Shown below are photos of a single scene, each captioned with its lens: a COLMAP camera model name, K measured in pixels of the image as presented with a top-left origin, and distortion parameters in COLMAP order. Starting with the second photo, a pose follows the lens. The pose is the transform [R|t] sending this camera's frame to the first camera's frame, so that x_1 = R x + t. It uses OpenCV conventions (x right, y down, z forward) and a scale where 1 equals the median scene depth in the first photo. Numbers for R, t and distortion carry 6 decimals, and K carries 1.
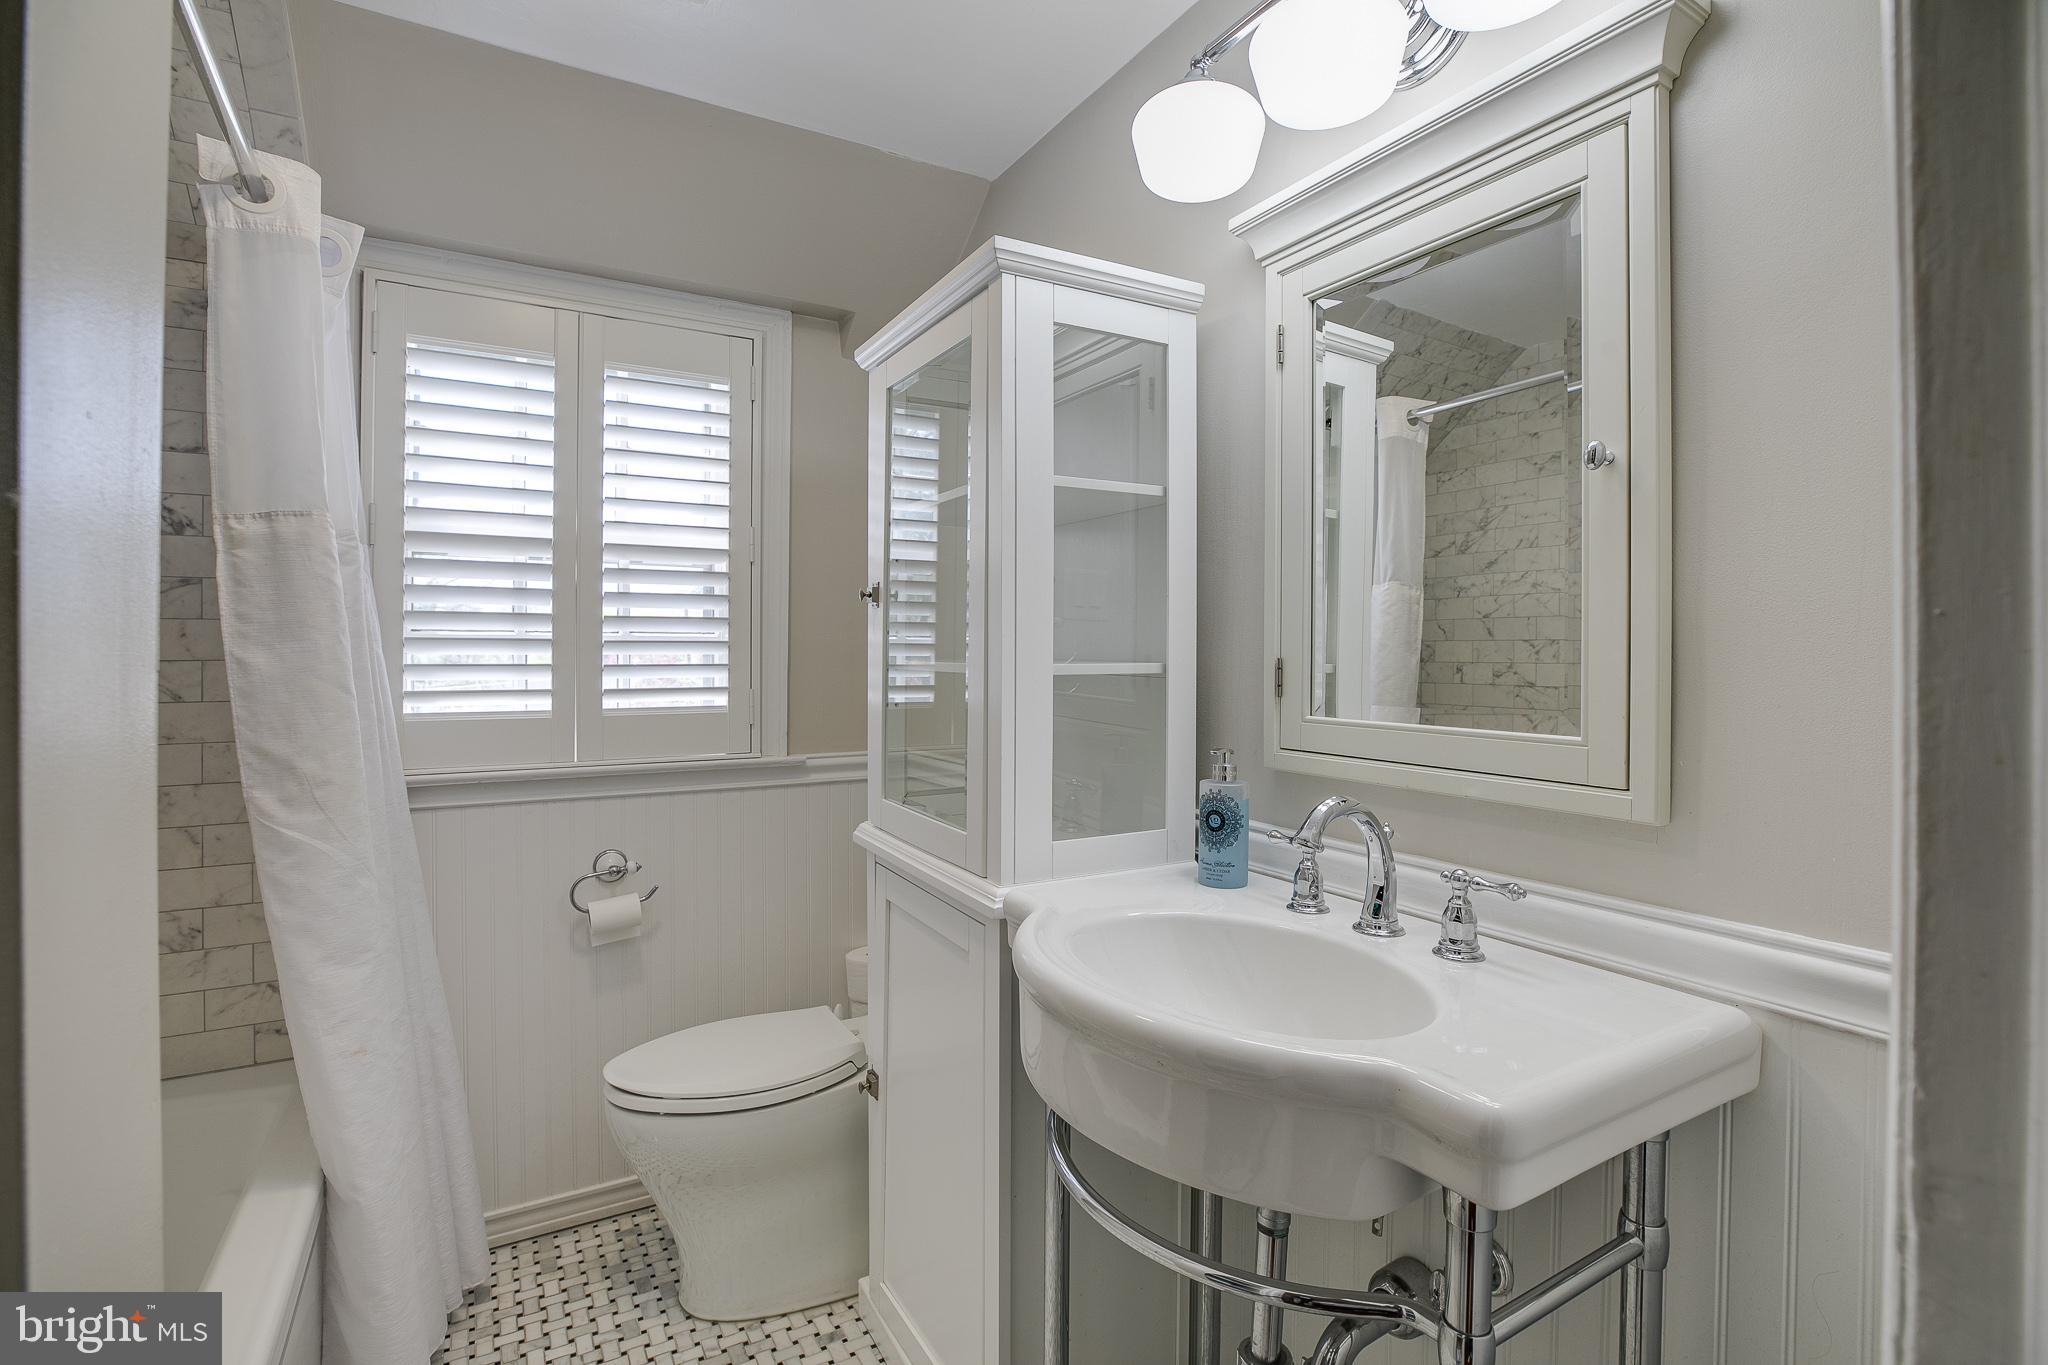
lens RADIAL K [[952.2, 0, 1030.0], [0, 952.2, 666.9], [0, 0, 1]] dist [-0.033044, 0.001000]
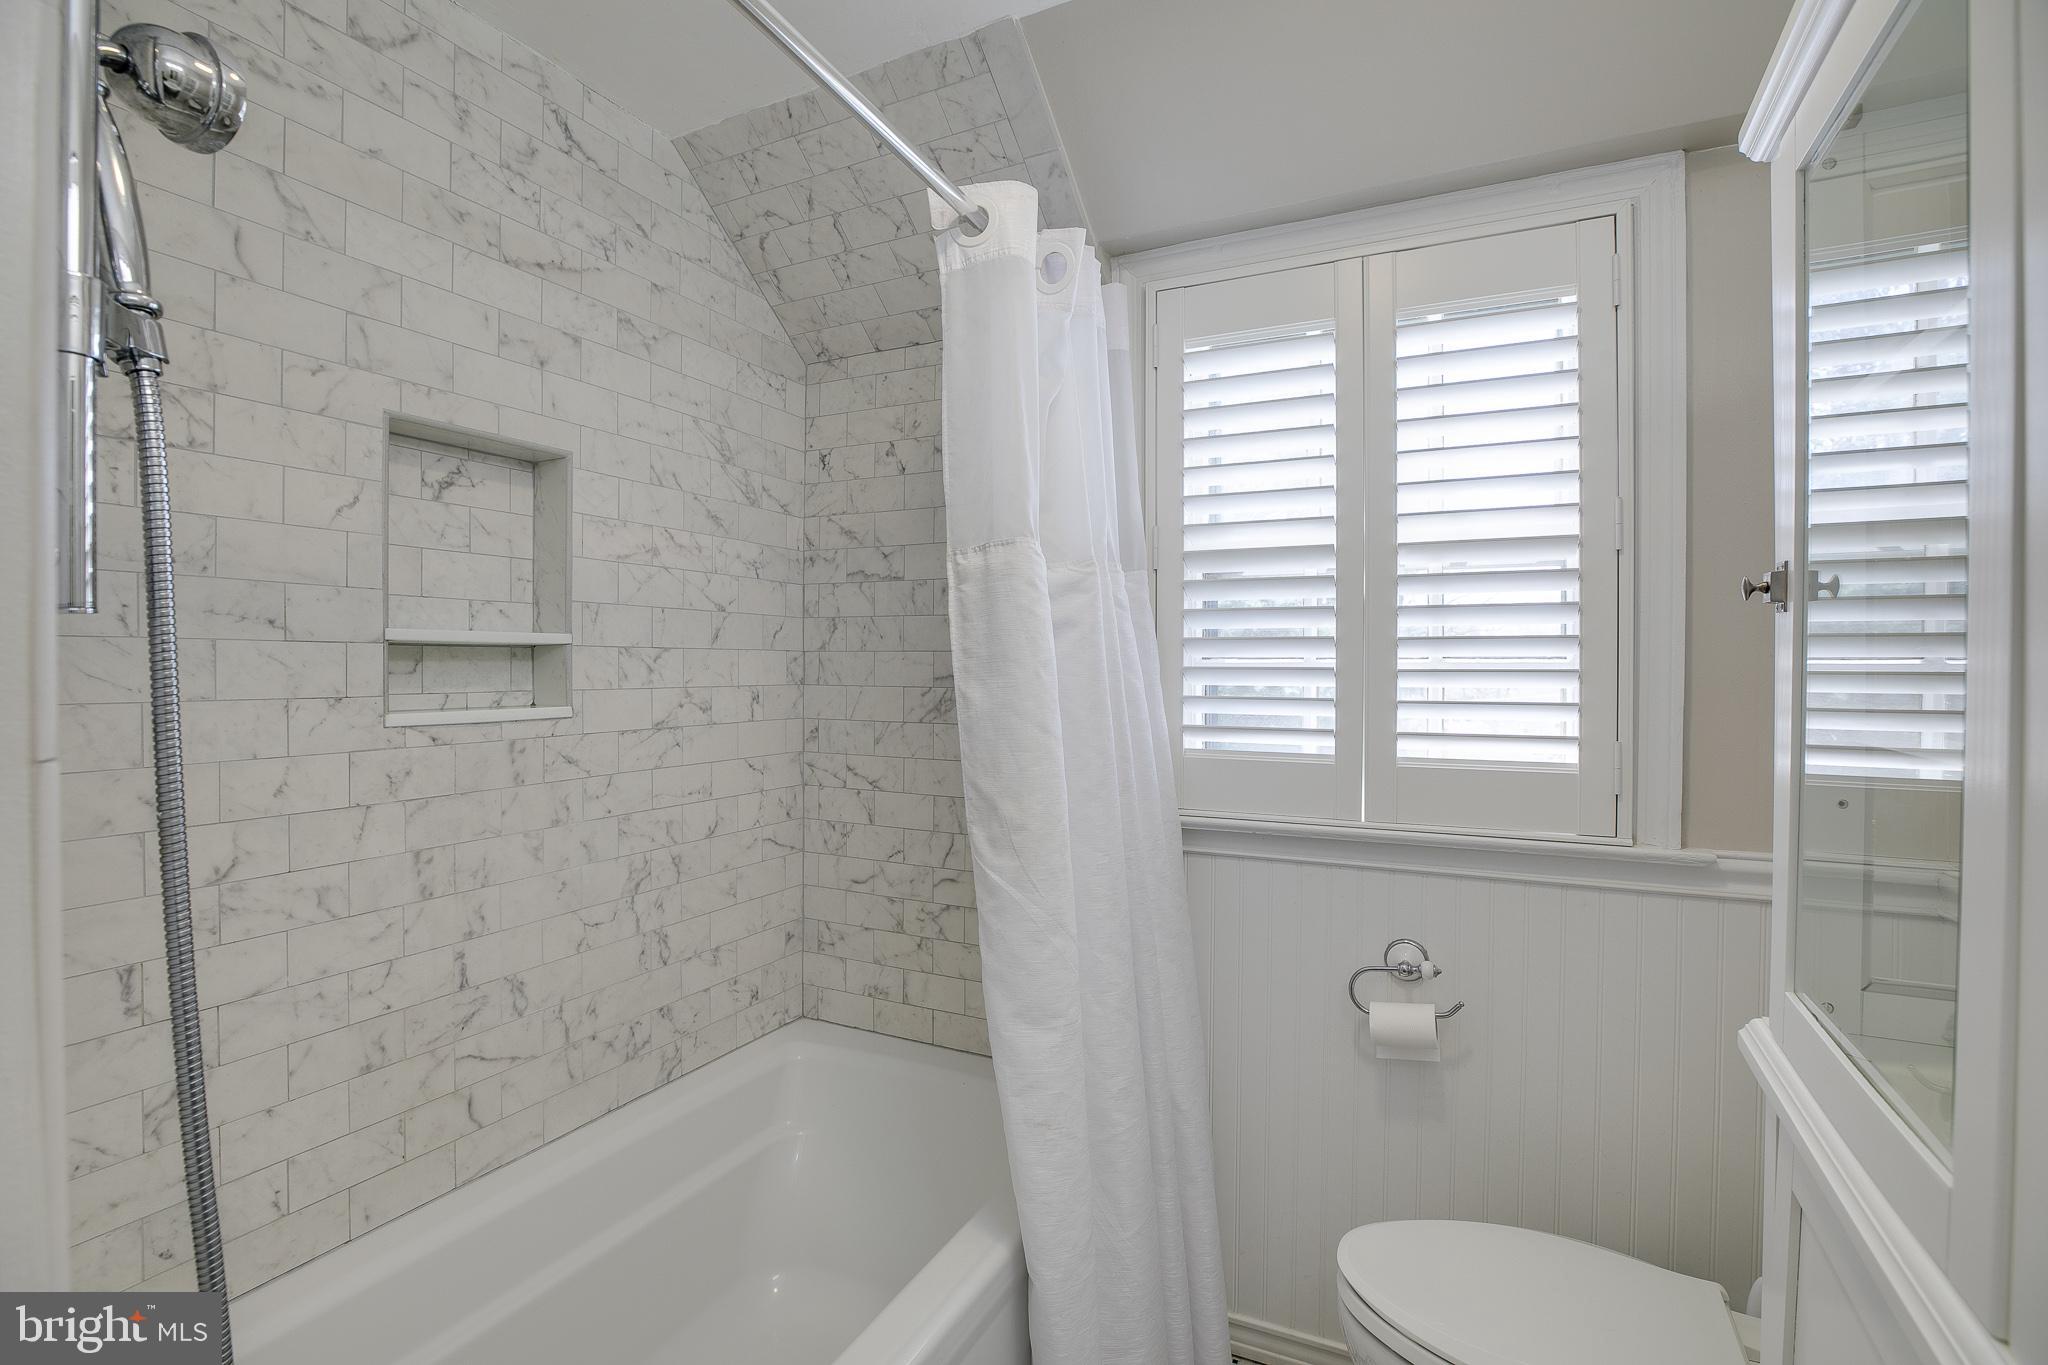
lens RADIAL K [[952.2, 0, 1020.7], [0, 952.2, 667.9], [0, 0, 1]] dist [-0.033044, 0.001000]
pose [[0.547884, 0.001932, -0.836552, 0.029644], [-0.012475, 0.999905, -0.005861, -0.020833], [0.836462, 0.013647, 0.547856, 0.327525]]
